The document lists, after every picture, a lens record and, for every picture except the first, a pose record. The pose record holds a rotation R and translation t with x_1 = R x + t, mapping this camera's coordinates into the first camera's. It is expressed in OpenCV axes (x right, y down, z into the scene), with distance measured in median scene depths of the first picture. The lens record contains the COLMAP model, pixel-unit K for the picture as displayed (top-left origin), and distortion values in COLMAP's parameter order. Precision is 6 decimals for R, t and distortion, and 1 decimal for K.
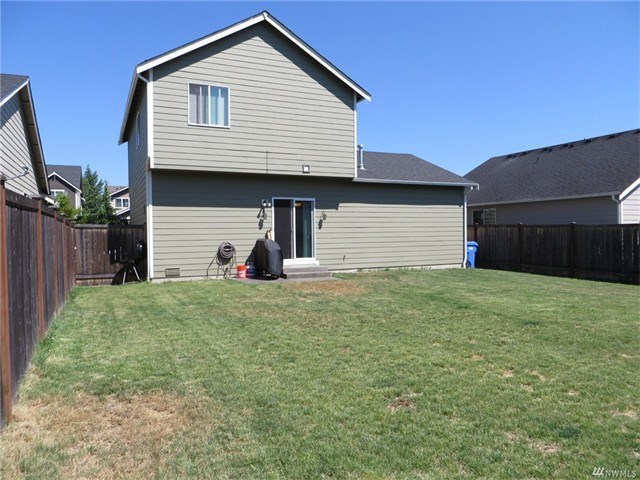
lens RADIAL K [[473.5, 0, 320.0], [0, 473.5, 240.0], [0, 0, 1]] dist [-0.016508, -0.003907]
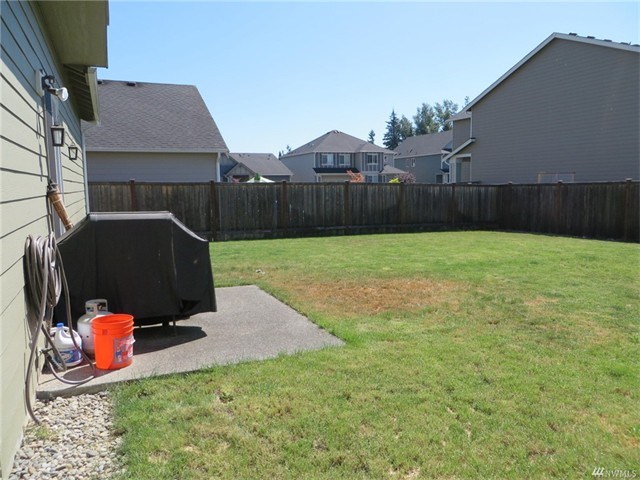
lens RADIAL K [[473.5, 0, 320.0], [0, 473.5, 240.0], [0, 0, 1]] dist [-0.016508, -0.003907]
pose [[0.017722, -0.108479, 0.993941, -0.348910], [0.024550, 0.993844, 0.108031, -0.015326], [-0.999542, 0.022487, 0.020276, 0.725395]]
